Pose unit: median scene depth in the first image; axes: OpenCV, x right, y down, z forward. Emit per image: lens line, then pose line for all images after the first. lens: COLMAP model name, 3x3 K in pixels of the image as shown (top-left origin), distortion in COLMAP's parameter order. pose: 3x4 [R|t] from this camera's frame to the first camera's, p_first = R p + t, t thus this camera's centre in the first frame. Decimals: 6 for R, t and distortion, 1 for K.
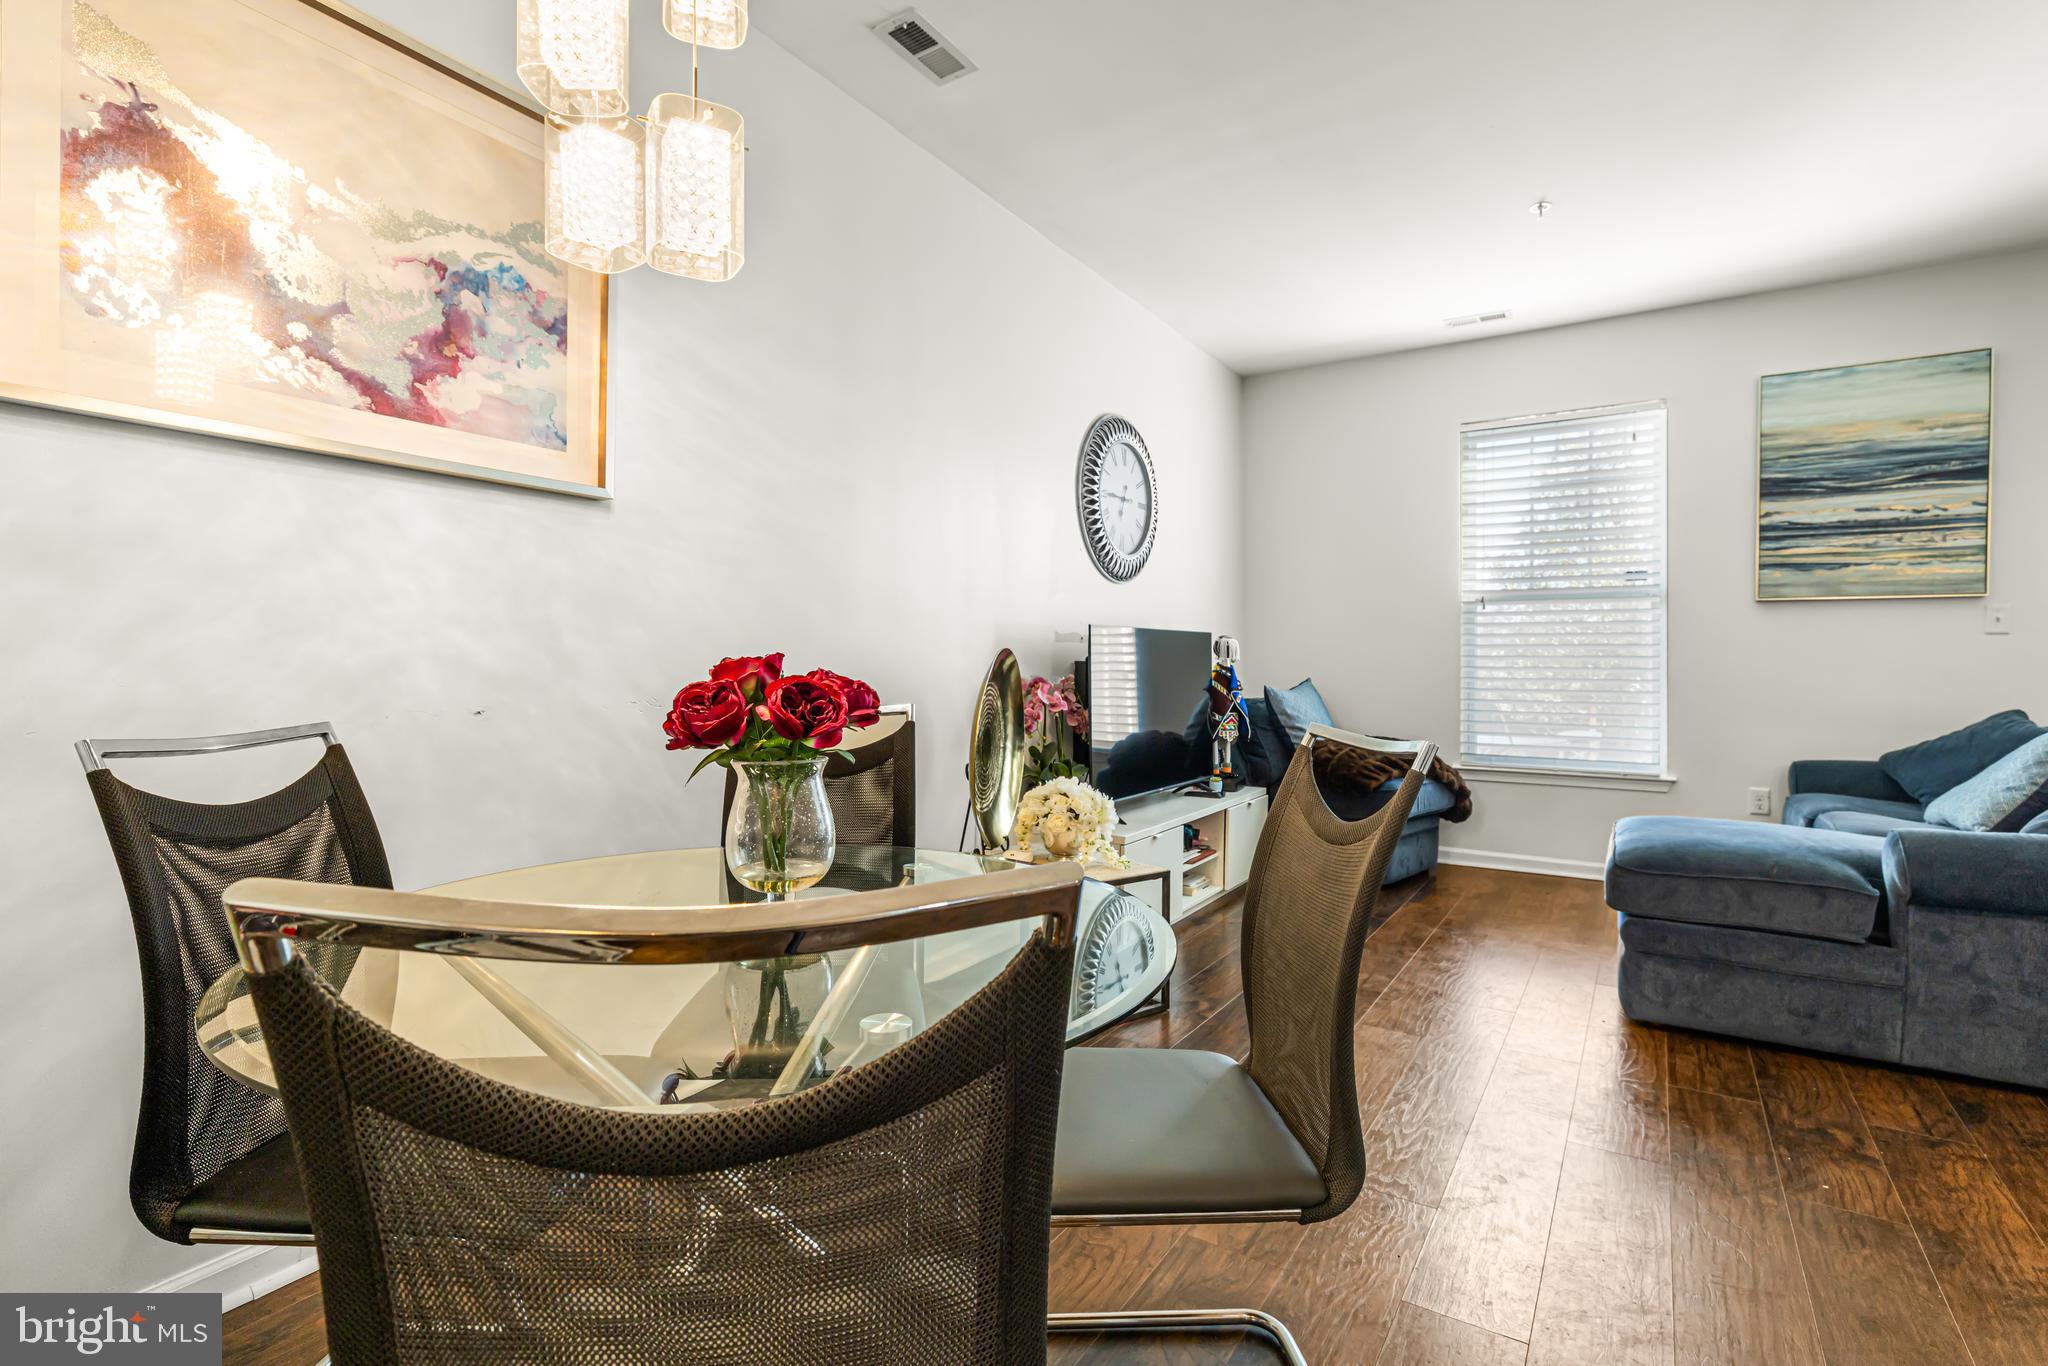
lens RADIAL K [[957.1, 0, 1024.8], [0, 957.1, 666.0], [0, 0, 1]] dist [0.001333, 0.000585]
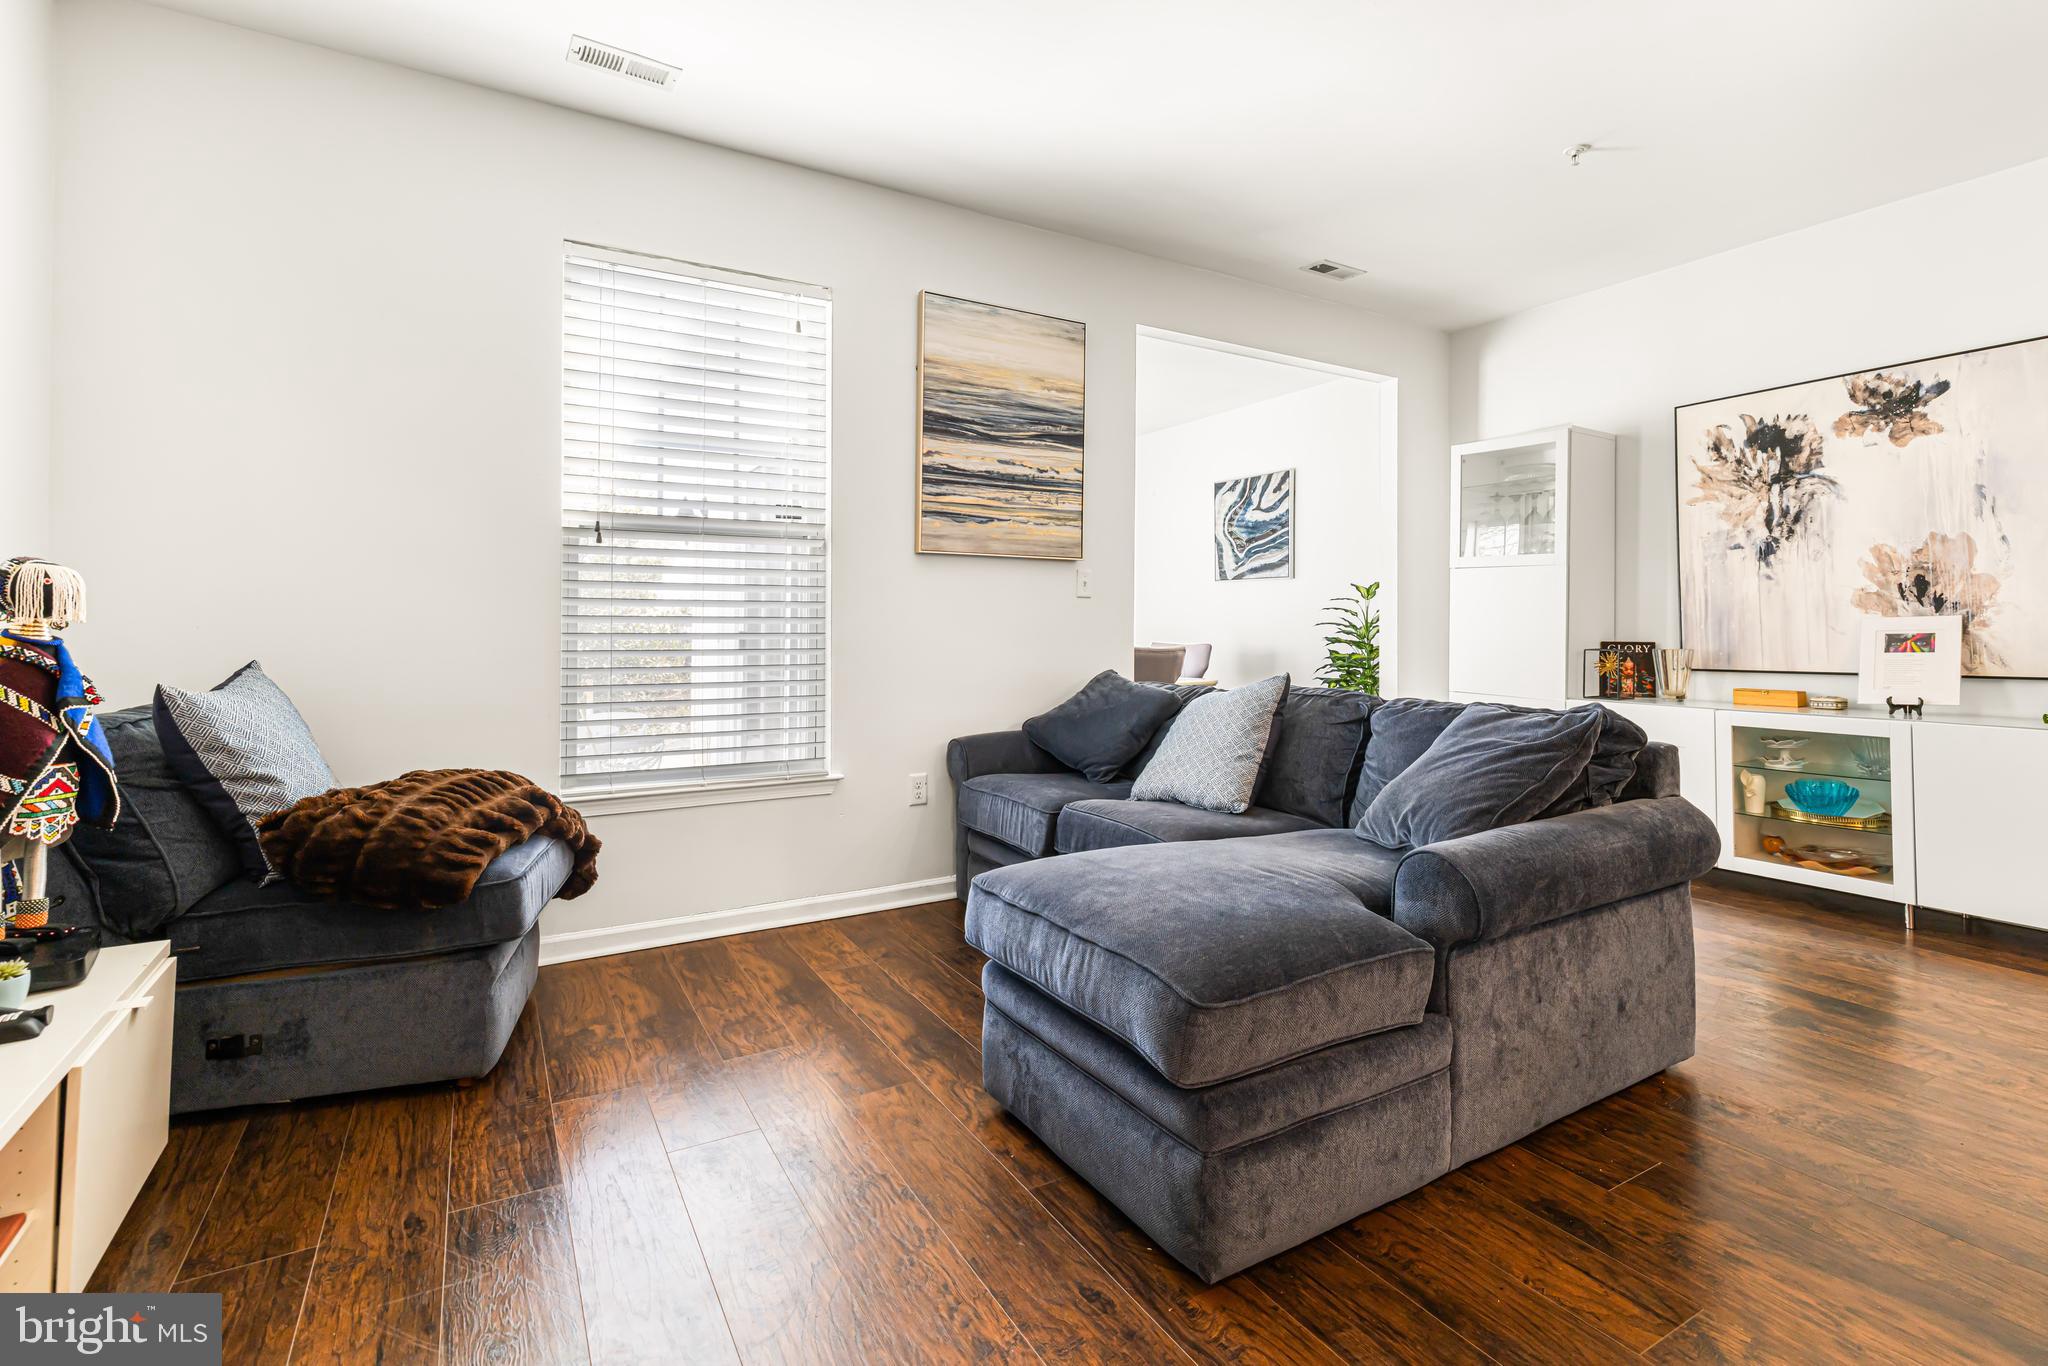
lens RADIAL K [[932.5, 0, 1013.2], [0, 932.5, 609.2], [0, 0, 1]] dist [0.000799, 0.000341]
pose [[0.450842, 0.013263, 0.892505, 0.068092], [0.005814, 0.999825, -0.017794, -0.003149], [-0.892585, 0.013211, 0.450686, 0.578114]]
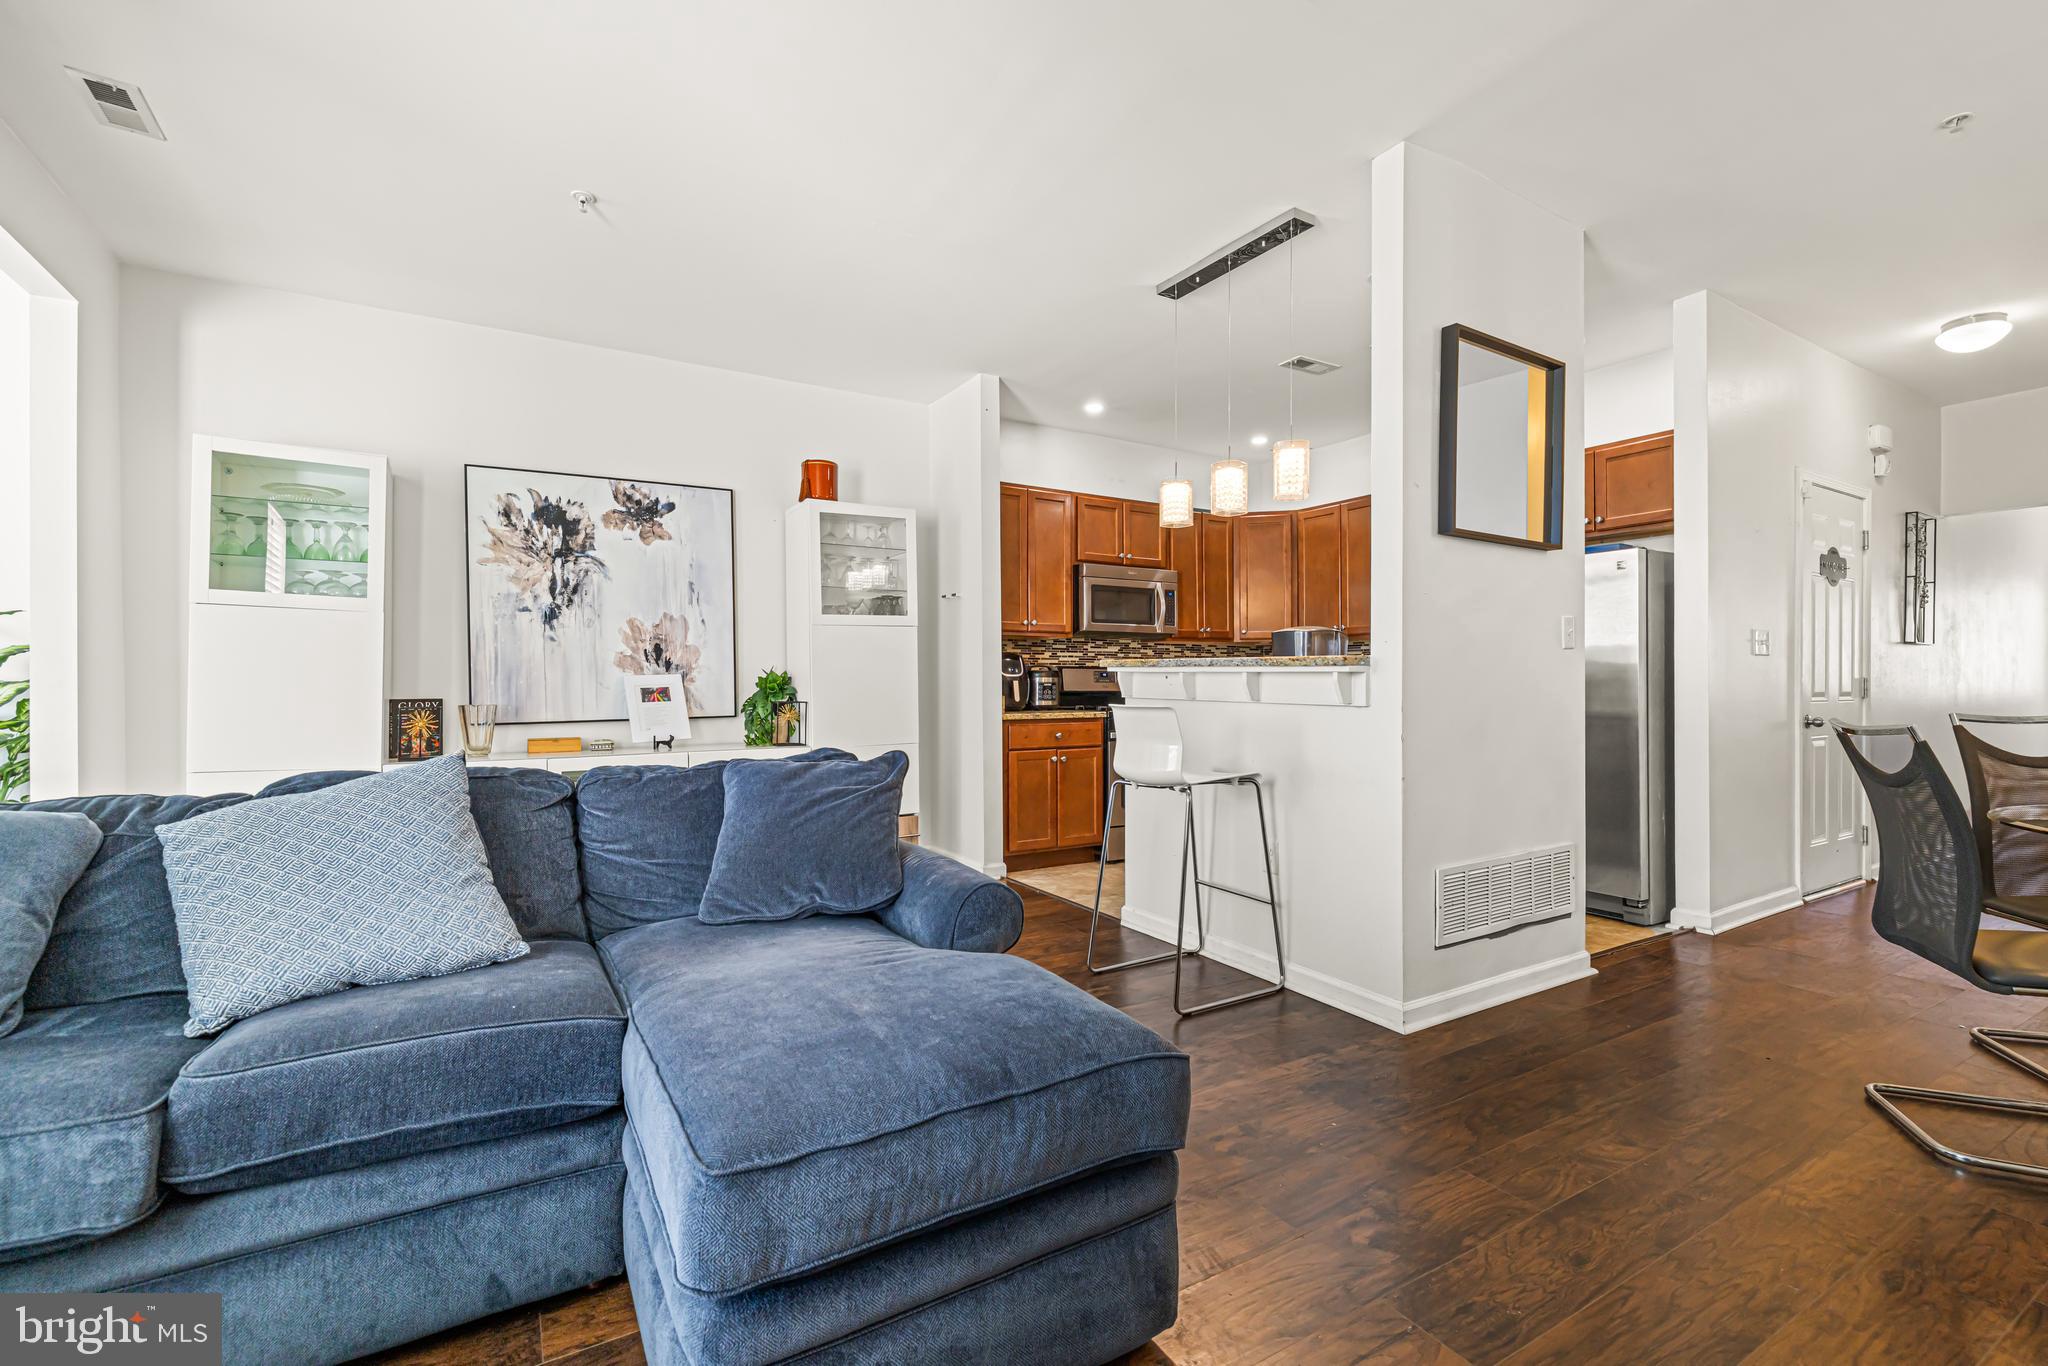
lens RADIAL K [[896.1, 0, 1024.0], [0, 896.1, 683.0], [0, 0, 1]] dist [0.000044, 0.000304]
pose [[-0.900735, -0.002421, 0.434362, 0.323953], [0.001104, 0.999968, 0.007863, -0.004891], [-0.434368, 0.007562, -0.900704, 1.012572]]
